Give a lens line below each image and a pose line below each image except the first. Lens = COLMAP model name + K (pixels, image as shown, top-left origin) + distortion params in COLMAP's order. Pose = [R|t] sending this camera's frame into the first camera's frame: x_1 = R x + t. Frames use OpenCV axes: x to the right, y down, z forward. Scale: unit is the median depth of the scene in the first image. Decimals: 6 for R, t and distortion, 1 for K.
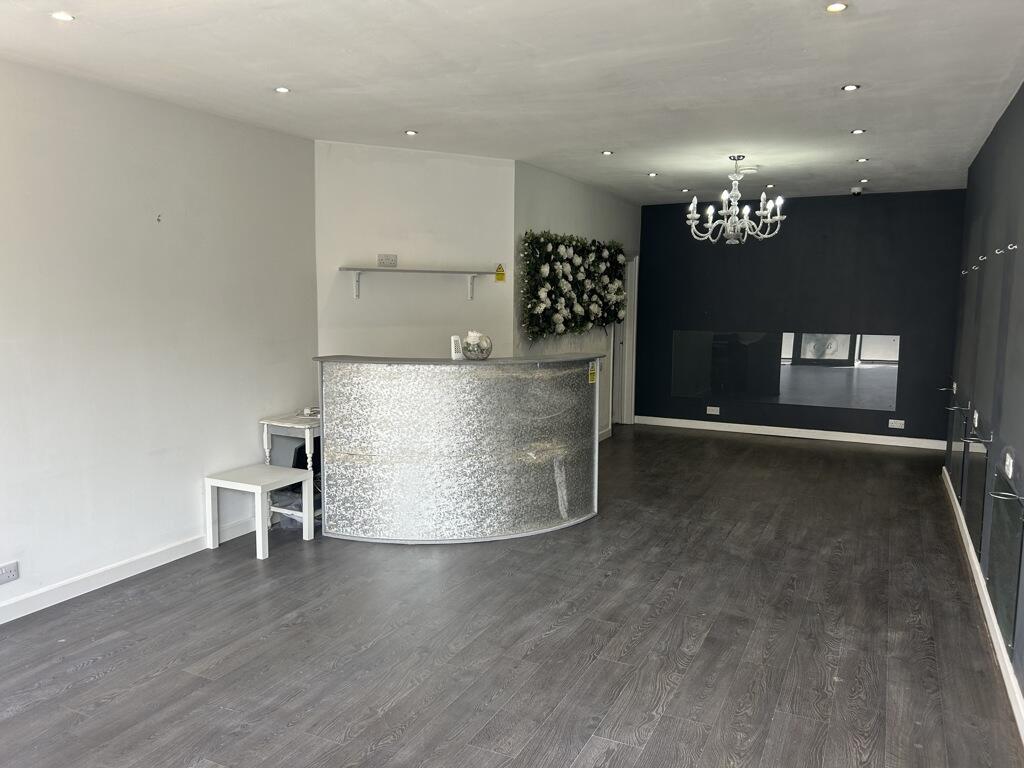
lens RADIAL K [[765.9, 0, 512.0], [0, 765.9, 384.0], [0, 0, 1]] dist [0.095710, -0.156768]
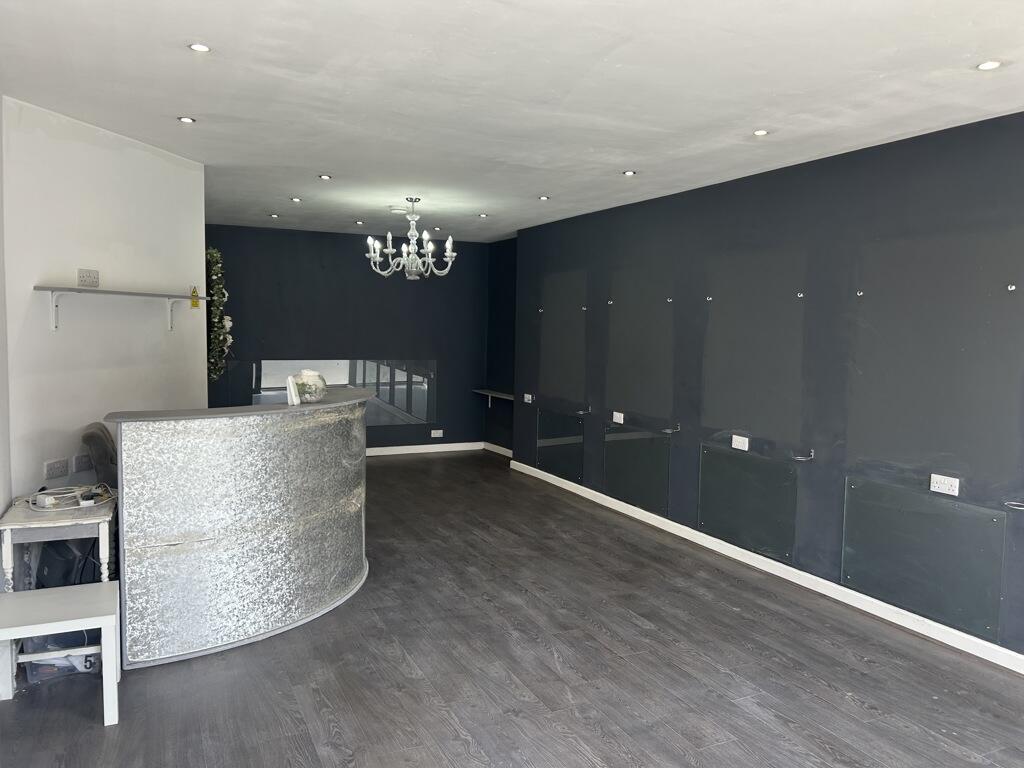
lens RADIAL K [[773.6, 0, 509.5], [0, 773.6, 390.8], [0, 0, 1]] dist [0.063956, -0.095771]
pose [[0.621457, -0.064475, 0.780791, -0.604405], [0.080801, 0.996568, 0.017981, -0.043949], [-0.779270, 0.051915, 0.624534, 0.290040]]
